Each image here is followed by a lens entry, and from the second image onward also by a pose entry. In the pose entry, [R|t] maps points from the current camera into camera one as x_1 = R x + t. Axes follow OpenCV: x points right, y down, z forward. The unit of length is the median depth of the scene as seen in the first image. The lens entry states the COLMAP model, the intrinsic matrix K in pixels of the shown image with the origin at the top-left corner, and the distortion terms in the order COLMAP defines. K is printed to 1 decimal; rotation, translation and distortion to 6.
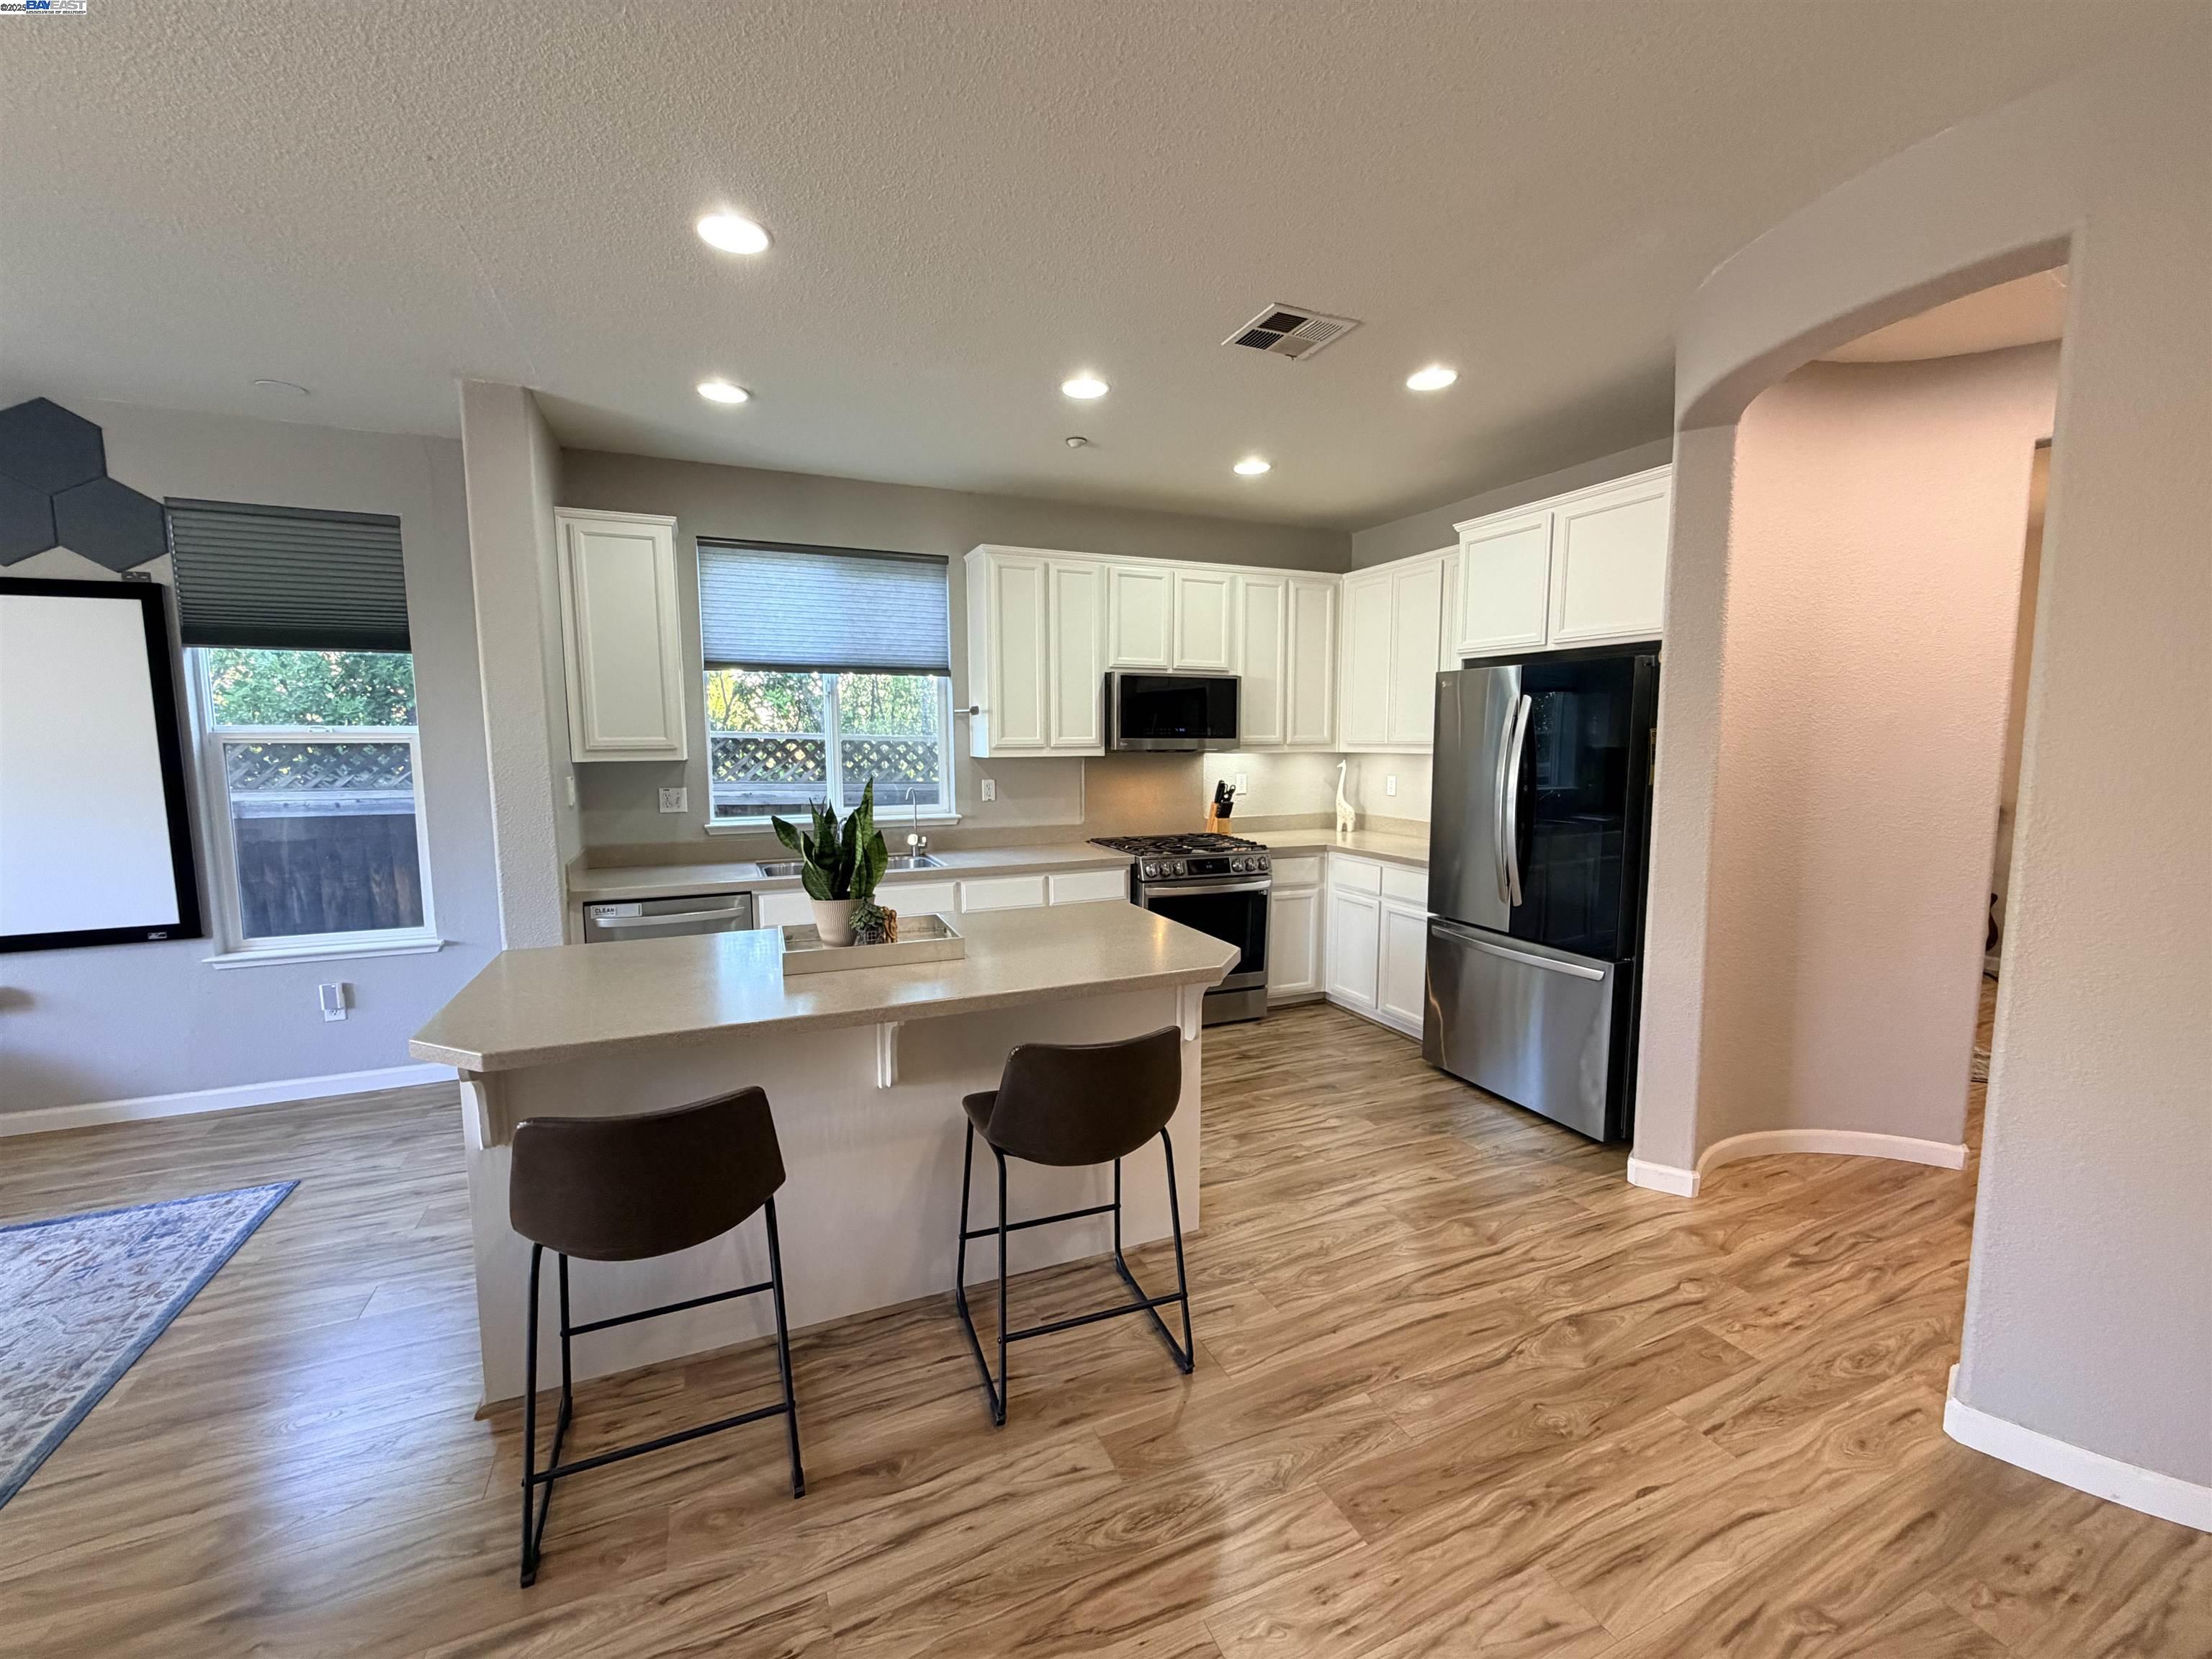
lens RADIAL K [[878.0, 0, 1116.3], [0, 878.0, 810.9], [0, 0, 1]] dist [-0.000062, 0.000372]
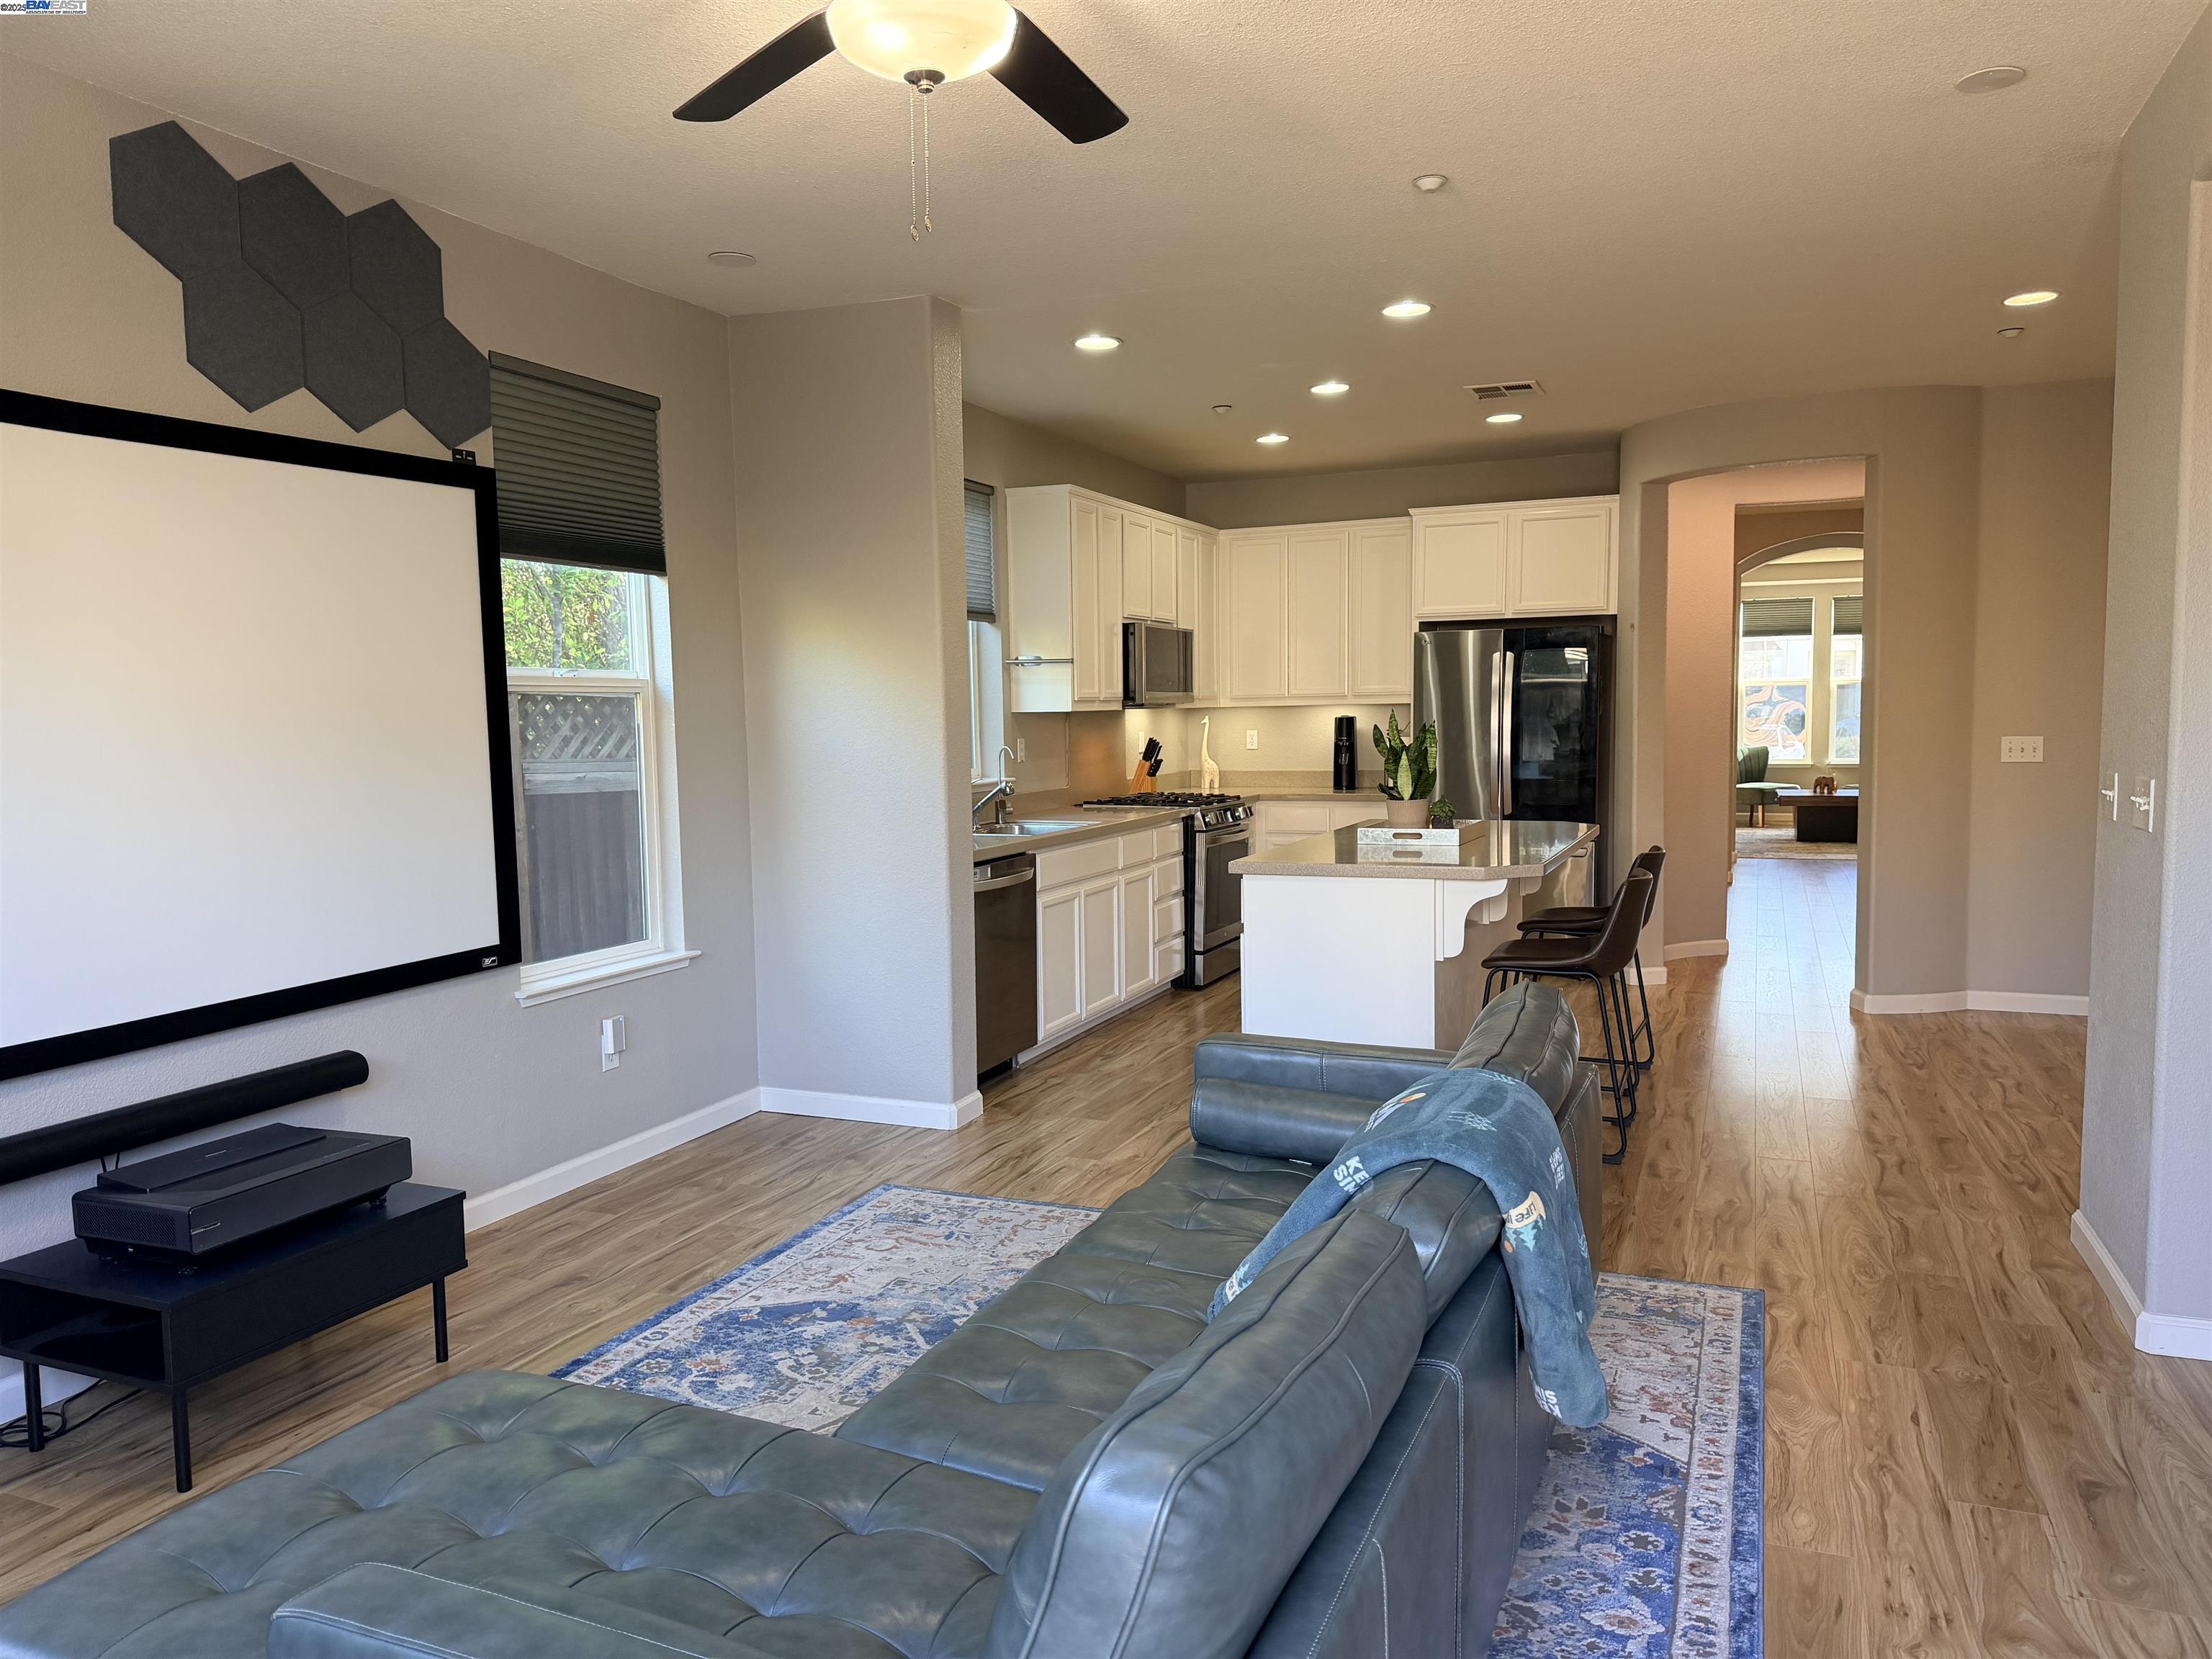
lens RADIAL K [[1535.9, 0, 1147.1], [0, 1535.9, 824.7], [0, 0, 1]] dist [-0.001415, -0.016850]
pose [[0.706964, -0.063898, 0.704357, -1.583280], [0.075984, 0.997008, 0.014181, 0.054092], [-0.703156, 0.043494, 0.709704, -0.252507]]
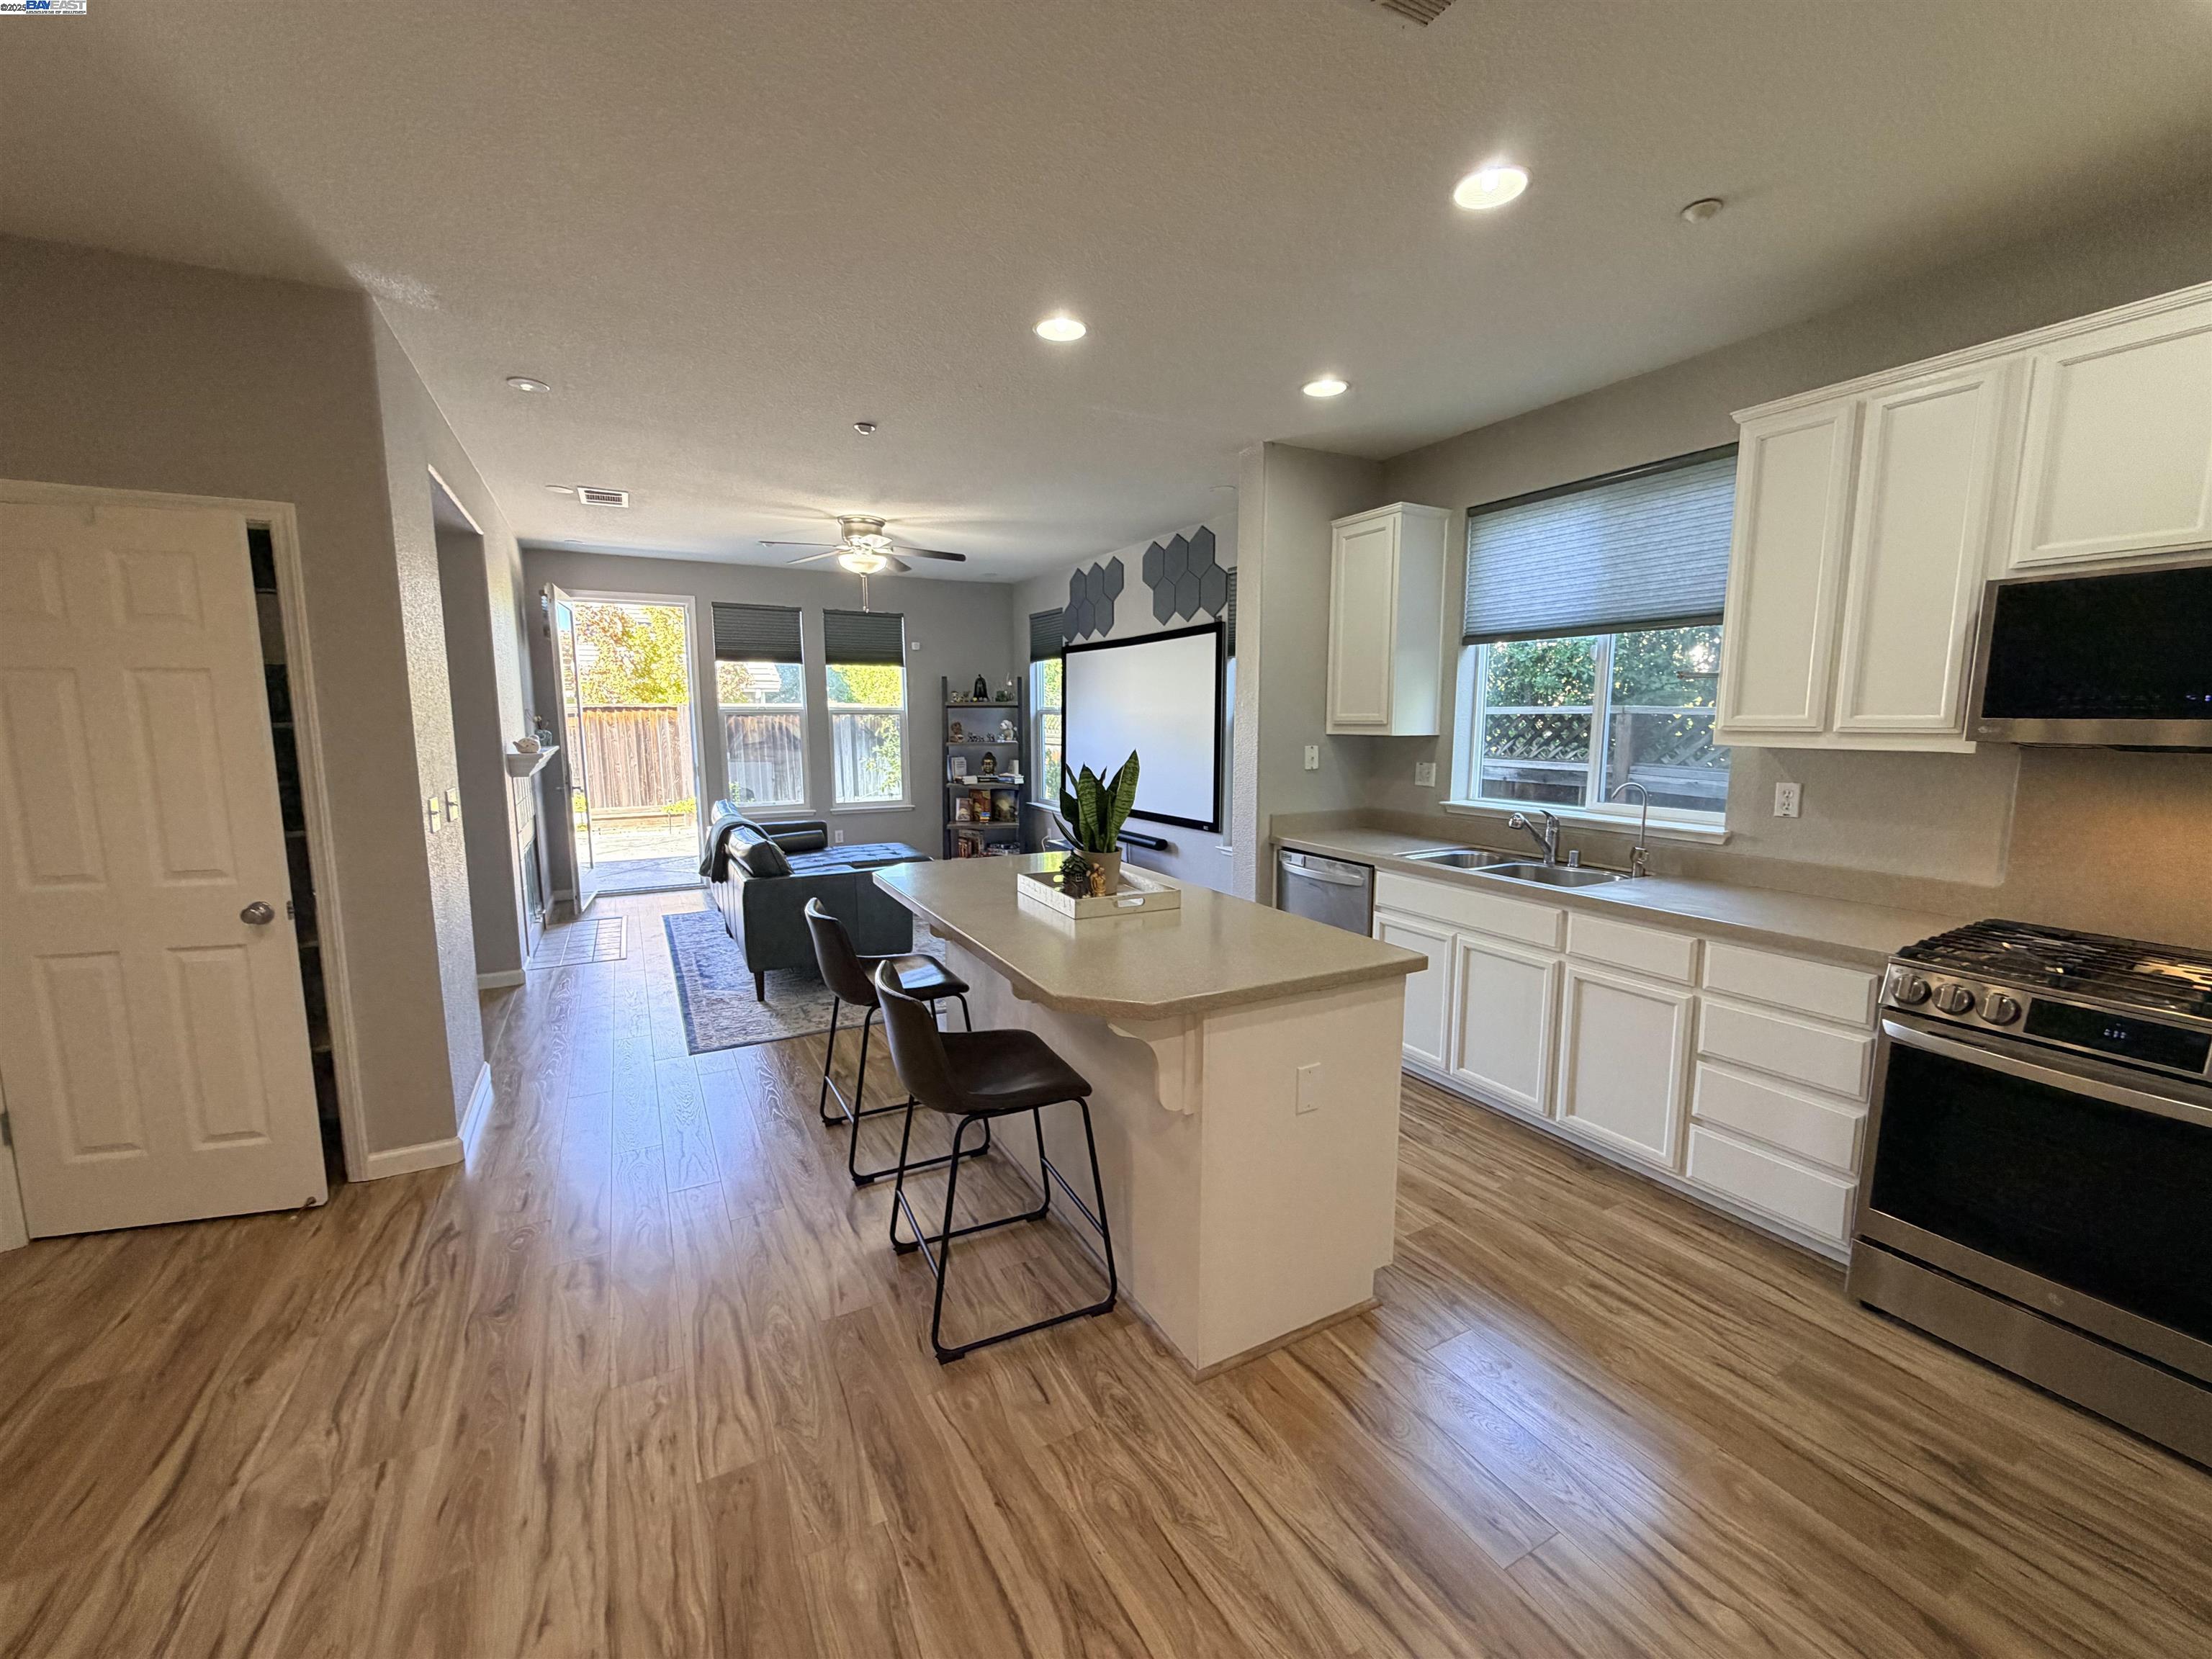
lens RADIAL K [[878.0, 0, 1087.1], [0, 878.0, 818.9], [0, 0, 1]] dist [-0.000062, 0.000372]
pose [[0.072948, 0.121515, -0.989905, 0.596856], [-0.084253, 0.989753, 0.115288, -0.055110], [0.993771, 0.074992, 0.082439, 0.620233]]
